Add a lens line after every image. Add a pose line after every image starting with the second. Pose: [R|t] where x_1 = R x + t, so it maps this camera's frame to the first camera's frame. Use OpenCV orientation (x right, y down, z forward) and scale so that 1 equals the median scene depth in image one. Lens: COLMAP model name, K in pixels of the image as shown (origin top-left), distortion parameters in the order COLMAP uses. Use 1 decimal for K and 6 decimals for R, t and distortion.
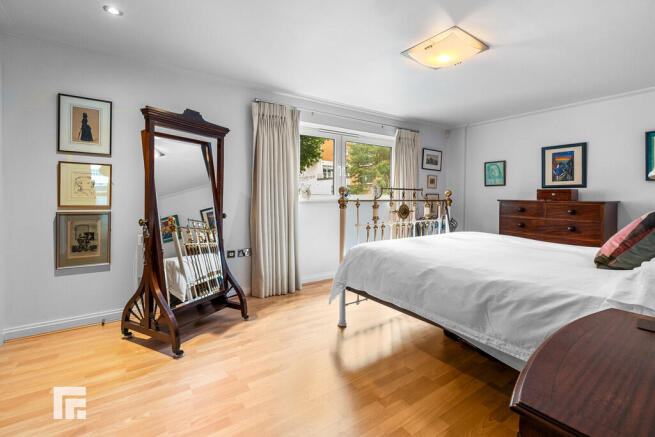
lens RADIAL K [[261.5, 0, 329.9], [0, 261.5, 195.2], [0, 0, 1]] dist [0.001381, 0.000185]
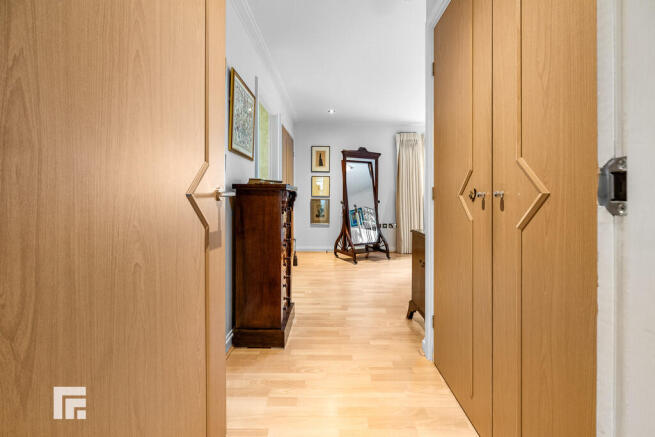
lens RADIAL K [[261.5, 0, 329.9], [0, 261.5, 195.2], [0, 0, 1]] dist [0.001381, 0.000185]
pose [[0.785969, -0.003927, -0.618254, 0.462642], [-0.000056, 0.999979, -0.006422, 0.047732], [0.618266, 0.005082, 0.785952, -0.648718]]
